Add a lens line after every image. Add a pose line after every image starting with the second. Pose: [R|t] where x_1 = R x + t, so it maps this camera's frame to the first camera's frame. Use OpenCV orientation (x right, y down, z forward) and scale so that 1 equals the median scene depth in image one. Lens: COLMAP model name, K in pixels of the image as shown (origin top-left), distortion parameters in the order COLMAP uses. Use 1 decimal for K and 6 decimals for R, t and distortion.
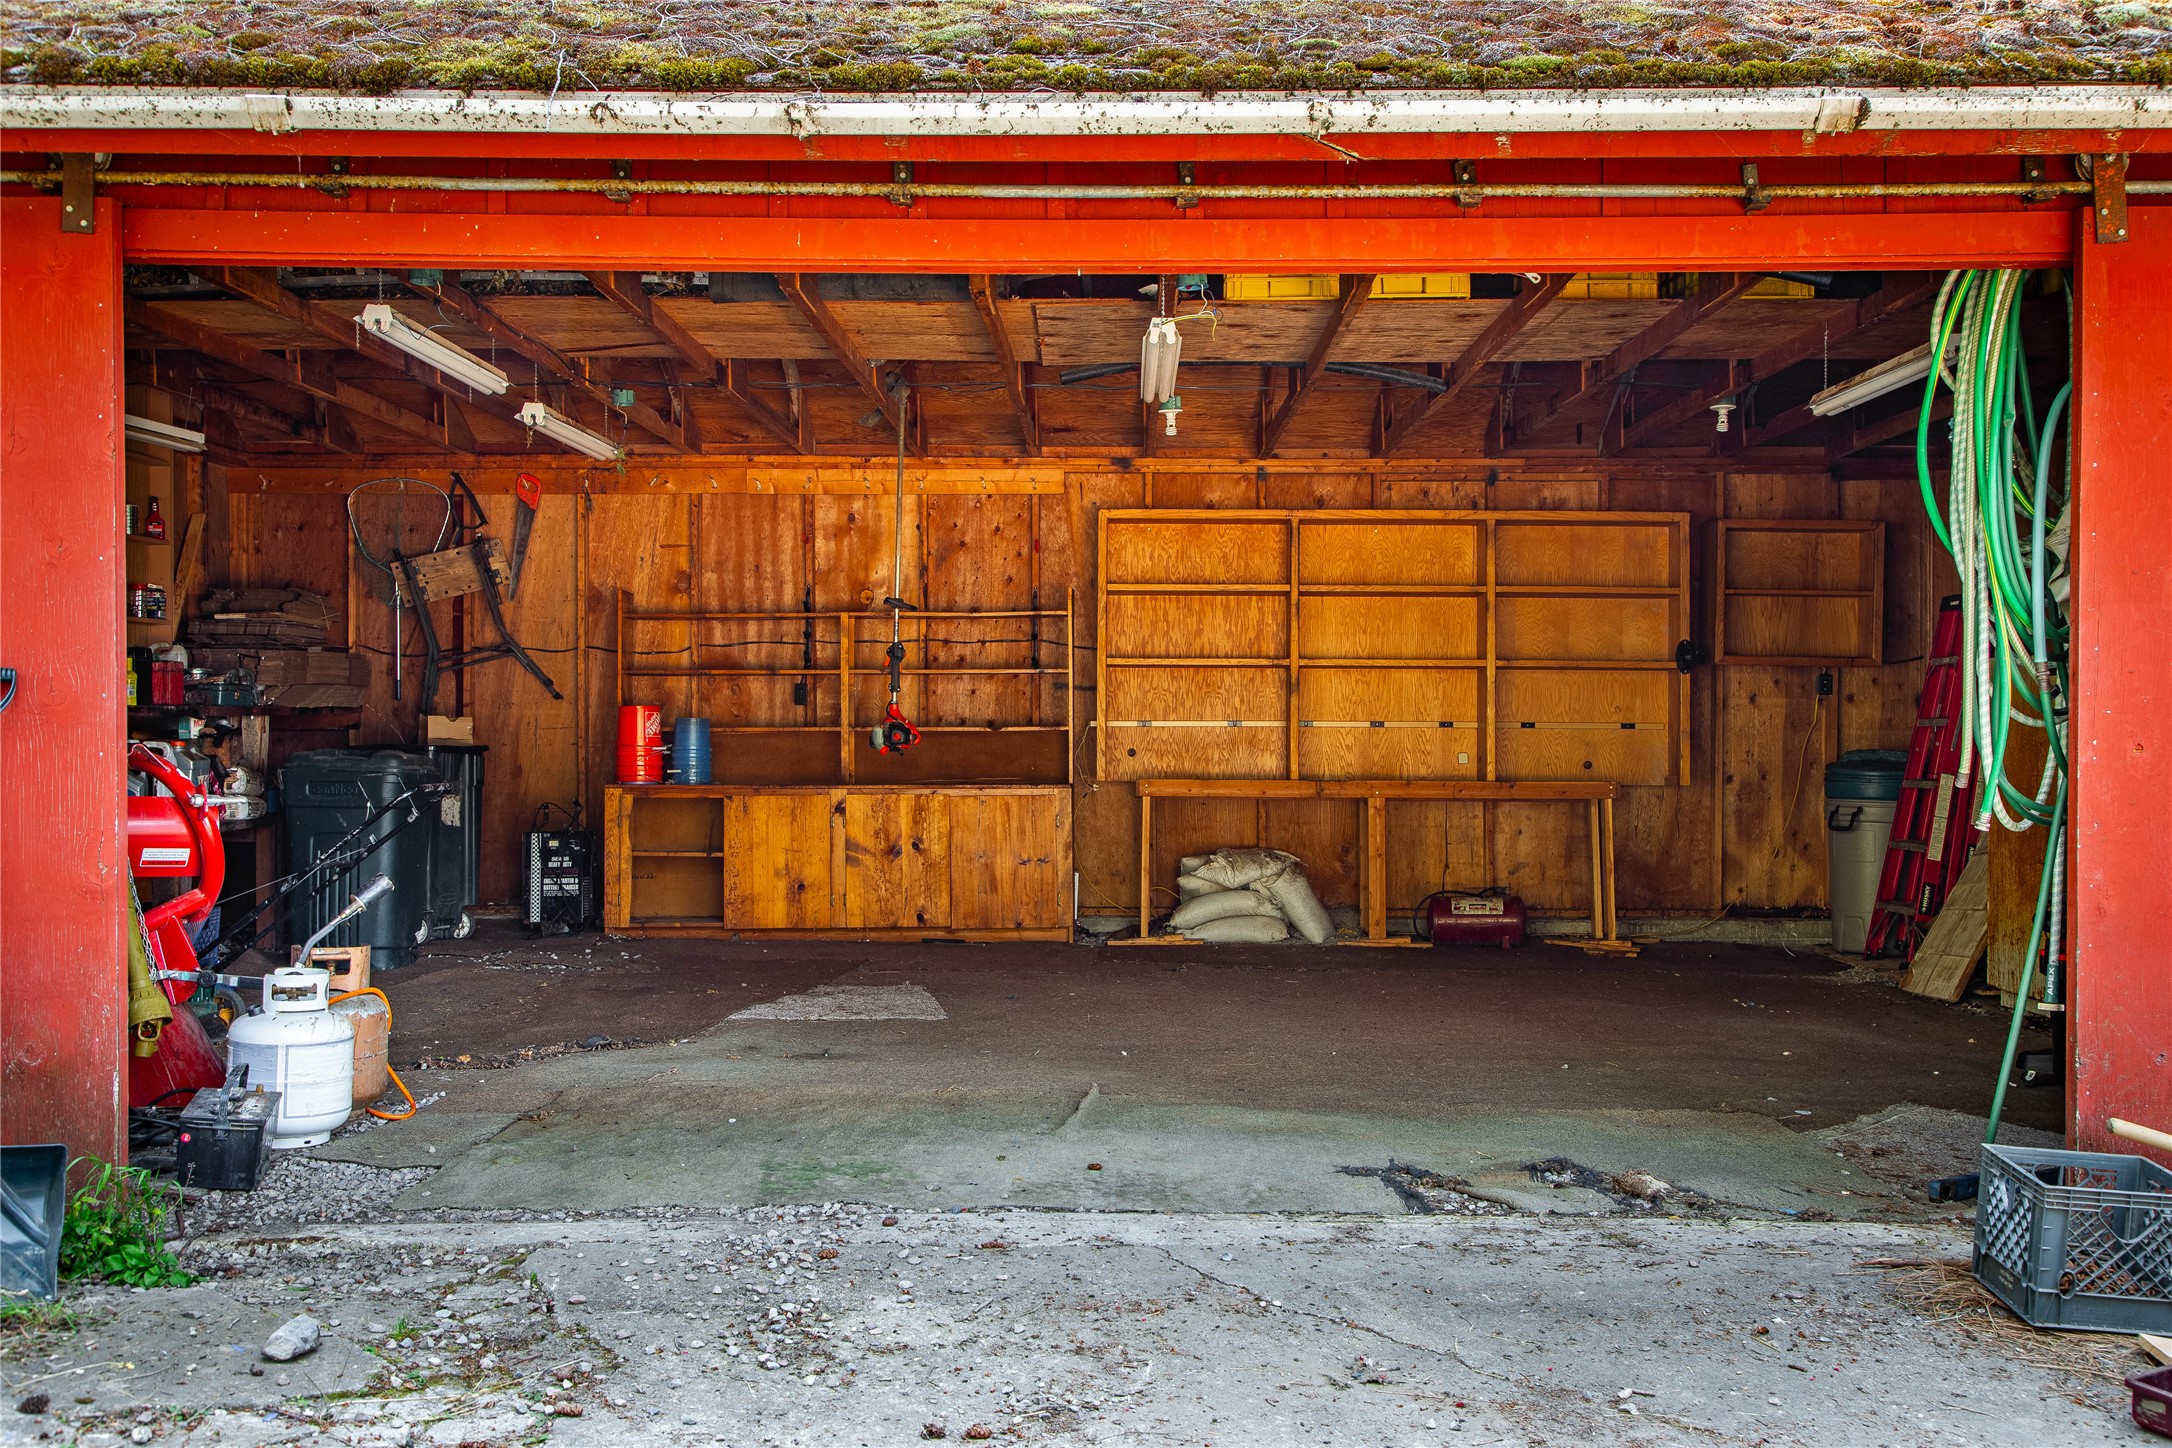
lens RADIAL K [[2128.9, 0, 1087.6], [0, 2128.9, 723.3], [0, 0, 1]] dist [0.042046, 0.000000]
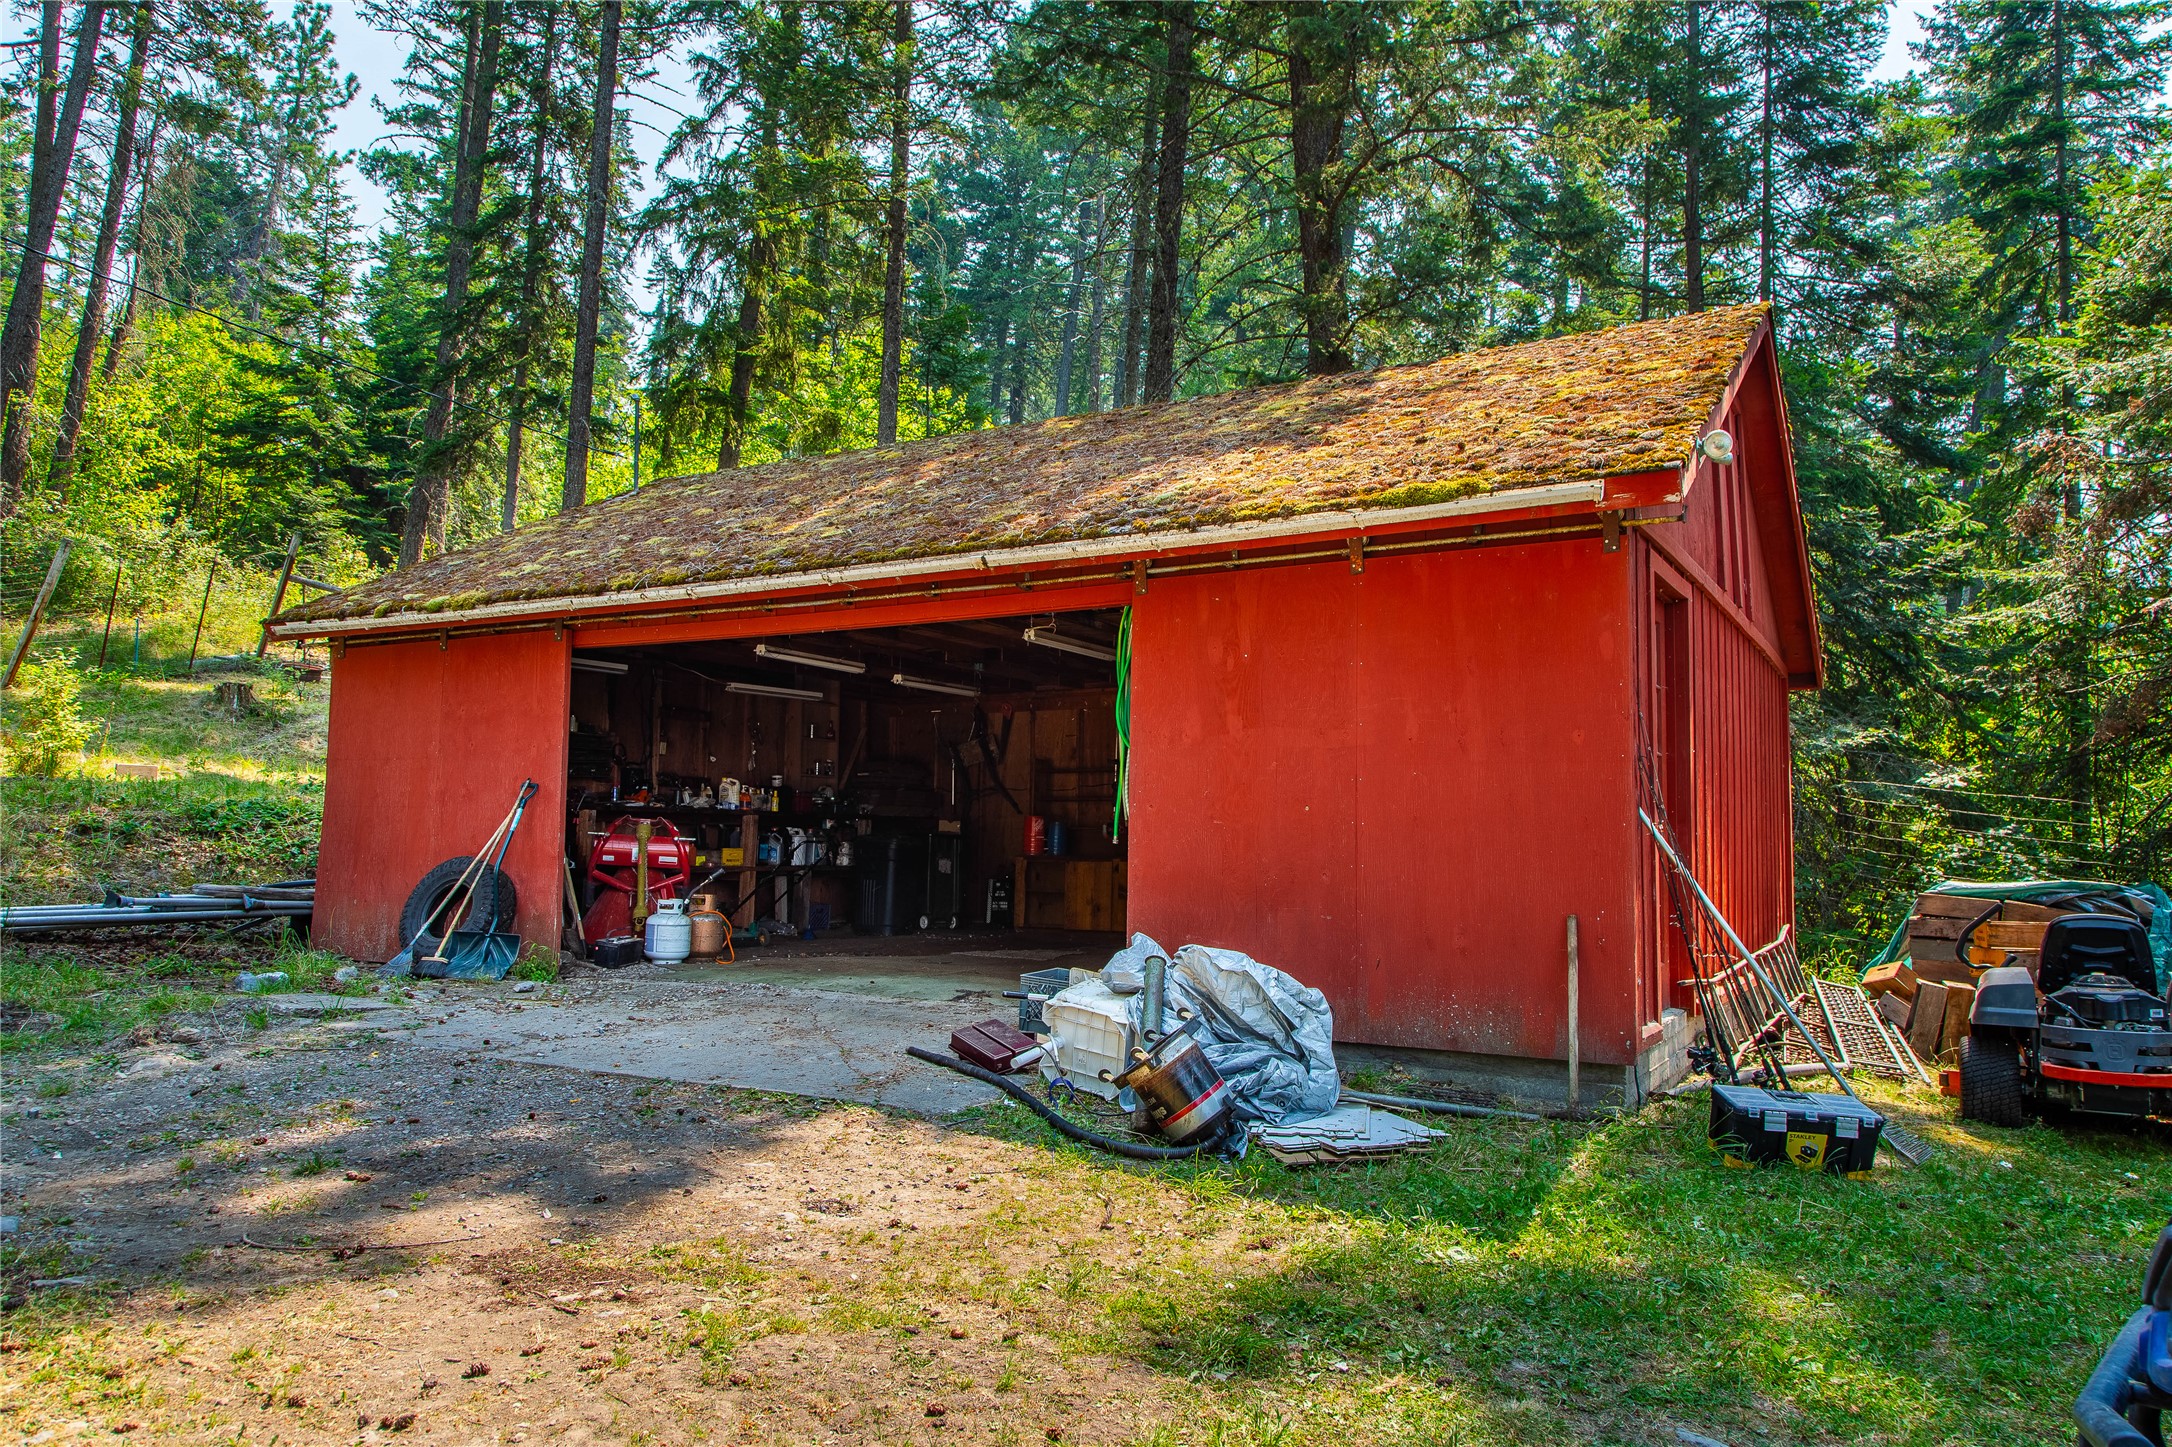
lens RADIAL K [[1496.4, 0, 1086.3], [0, 1496.4, 726.8], [0, 0, 1]] dist [0.000506, 0.000046]
pose [[0.875213, -0.035361, -0.482443, 0.513836], [-0.007952, 0.996138, -0.087439, 0.031045], [0.483672, 0.080364, 0.871552, -0.205767]]
